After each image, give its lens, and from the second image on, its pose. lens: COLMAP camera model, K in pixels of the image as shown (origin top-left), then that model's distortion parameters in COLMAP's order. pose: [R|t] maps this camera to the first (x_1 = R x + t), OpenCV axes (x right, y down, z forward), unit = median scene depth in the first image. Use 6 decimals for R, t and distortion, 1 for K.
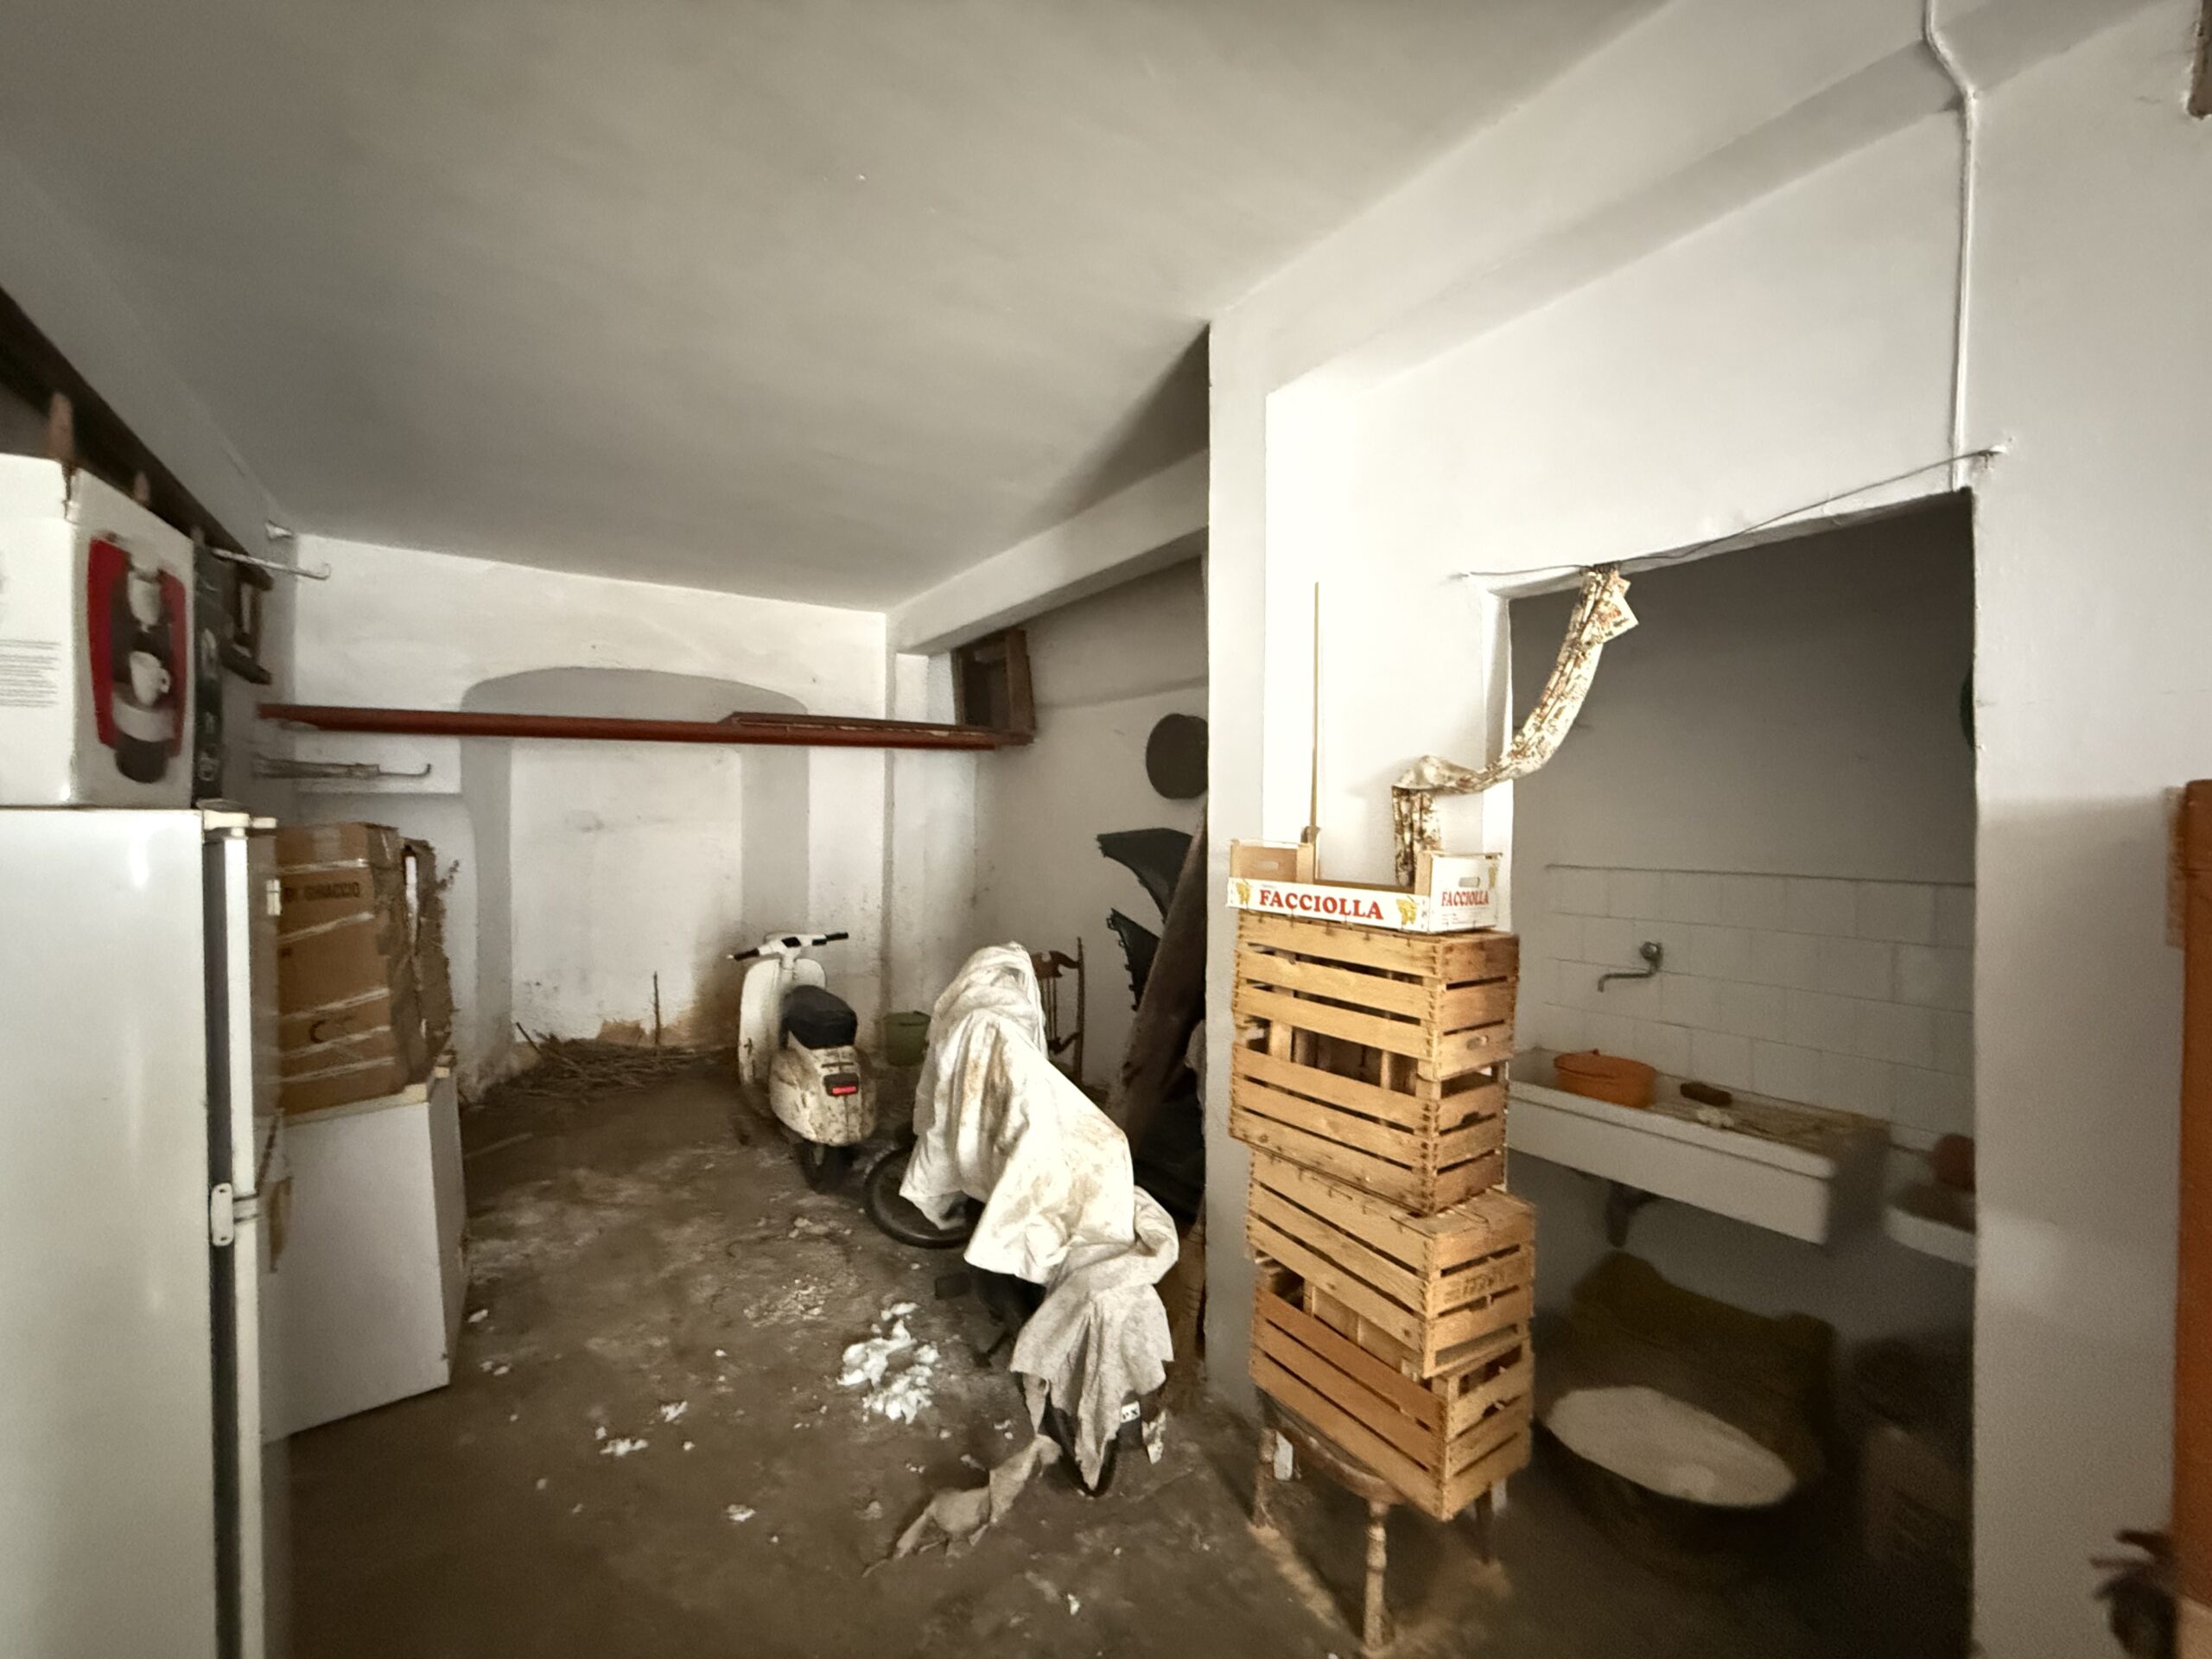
lens RADIAL K [[894.6, 0, 1104.0], [0, 894.6, 833.2], [0, 0, 1]] dist [0.001291, 0.000129]
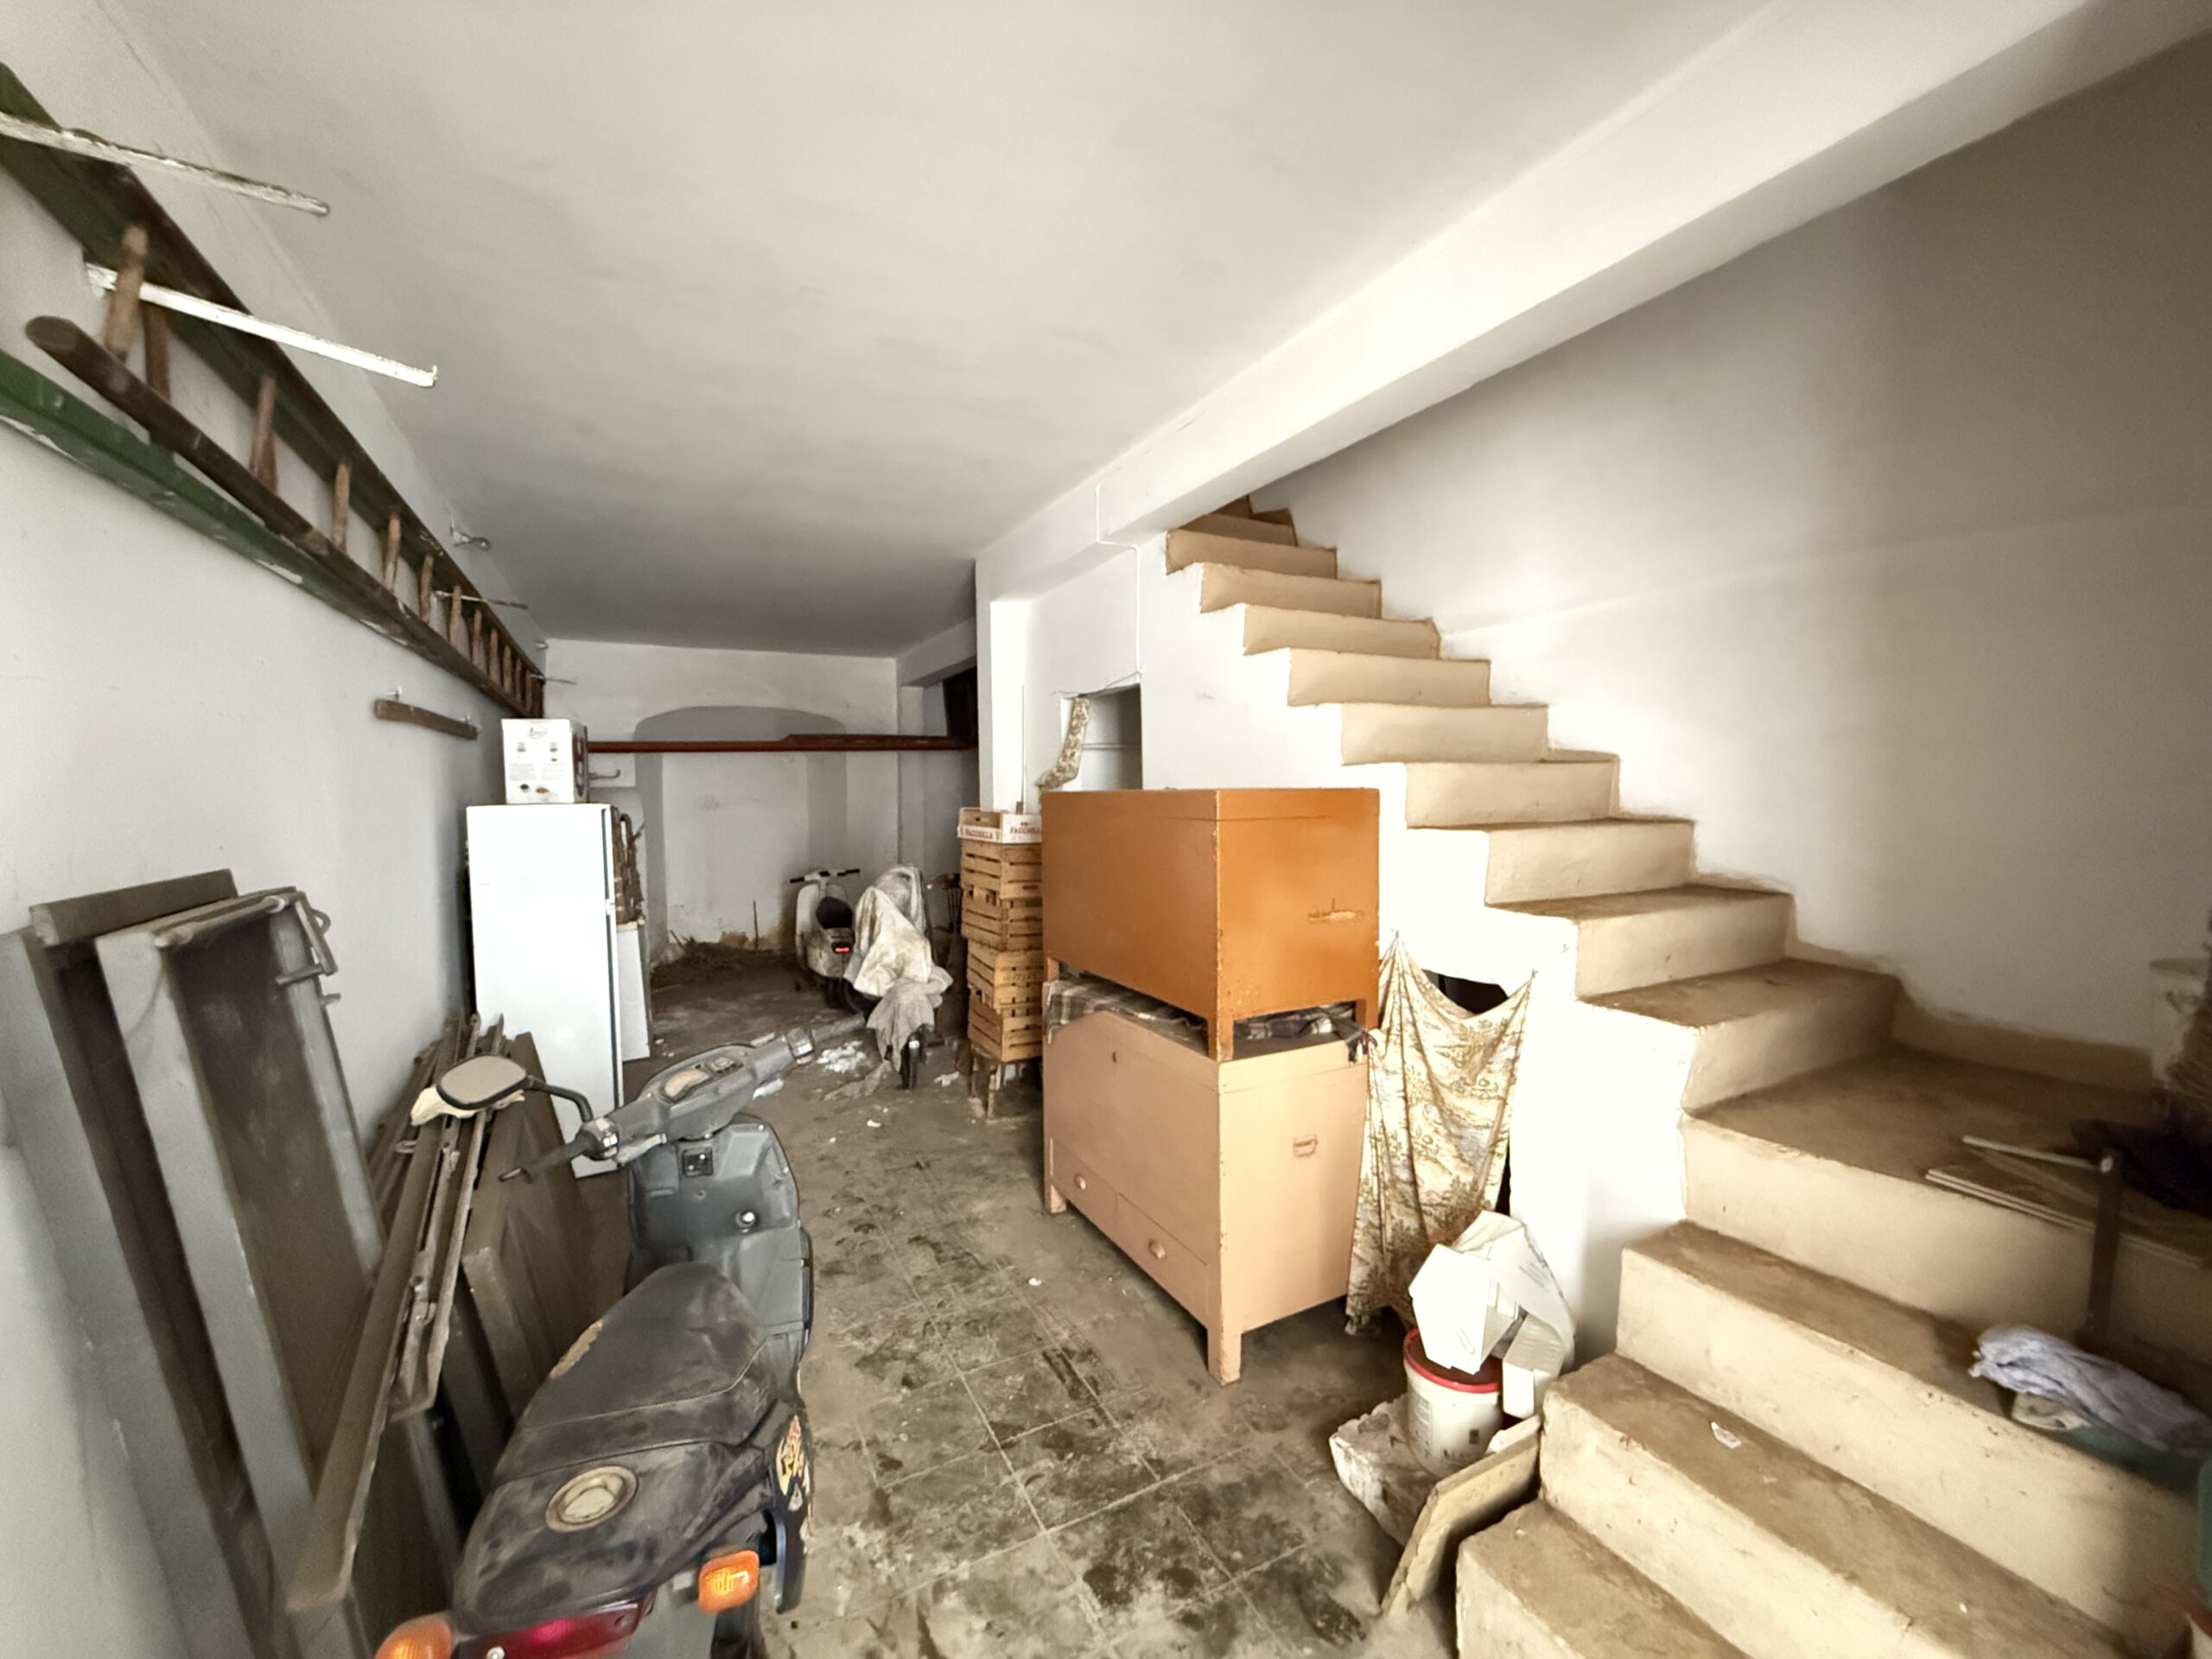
lens RADIAL K [[894.6, 0, 1102.3], [0, 894.6, 835.8], [0, 0, 1]] dist [0.001291, 0.000129]
pose [[0.992416, -0.007507, -0.122695, 0.464521], [0.011539, 0.999415, 0.032188, 0.004220], [0.122382, -0.033360, 0.991922, -0.735684]]
